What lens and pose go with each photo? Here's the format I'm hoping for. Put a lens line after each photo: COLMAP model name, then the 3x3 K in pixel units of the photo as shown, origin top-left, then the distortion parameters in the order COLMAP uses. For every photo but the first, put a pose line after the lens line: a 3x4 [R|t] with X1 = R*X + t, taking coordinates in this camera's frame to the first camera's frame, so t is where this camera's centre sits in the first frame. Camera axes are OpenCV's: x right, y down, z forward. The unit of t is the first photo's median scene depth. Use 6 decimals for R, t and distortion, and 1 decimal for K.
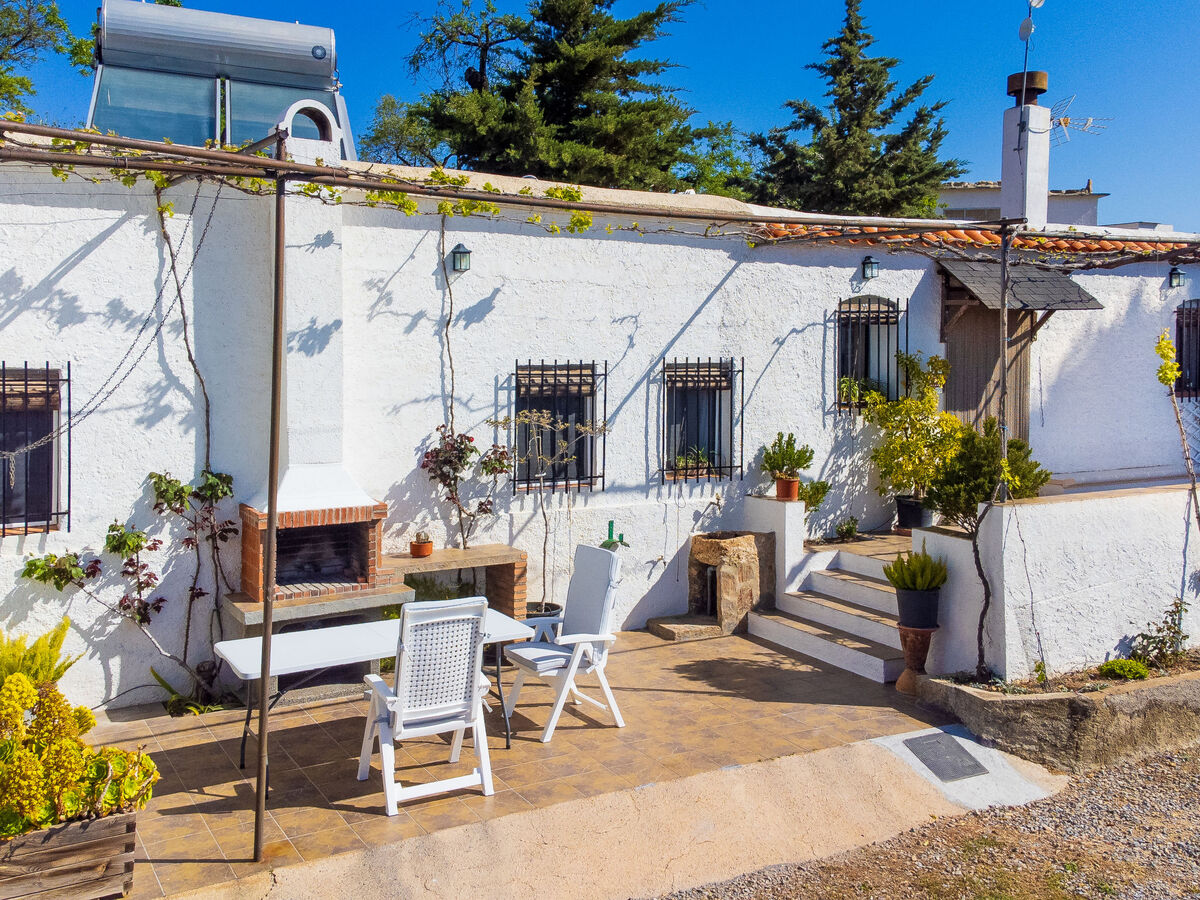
lens RADIAL K [[1167.2, 0, 597.5], [0, 1167.2, 401.5], [0, 0, 1]] dist [0.183363, -0.013280]
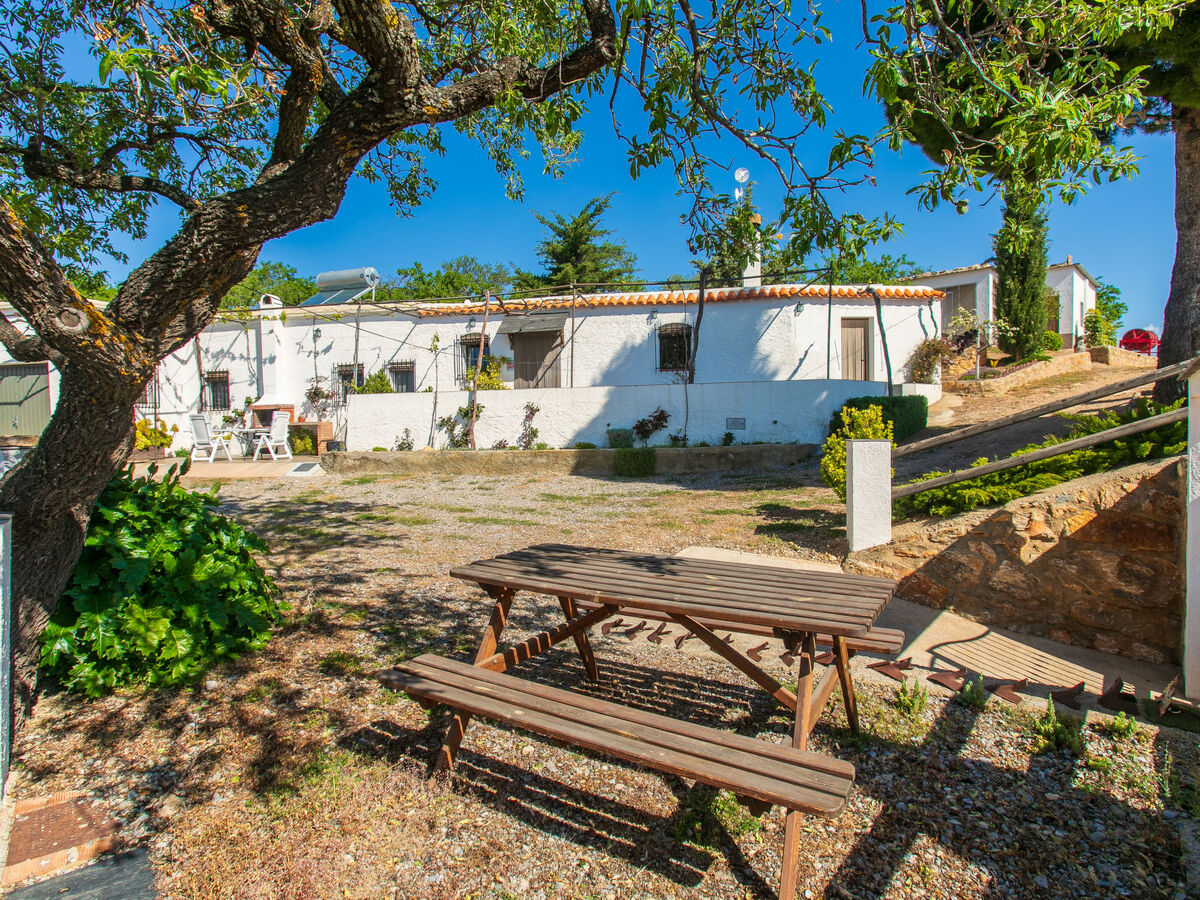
lens RADIAL K [[639.2, 0, 601.8], [0, 639.2, 451.3], [0, 0, 1]] dist [-0.000324, -0.000133]
pose [[0.743984, 0.018583, -0.667939, 1.689706], [-0.003822, 0.999715, 0.023556, 0.164281], [0.668187, -0.014972, 0.743843, 0.205752]]
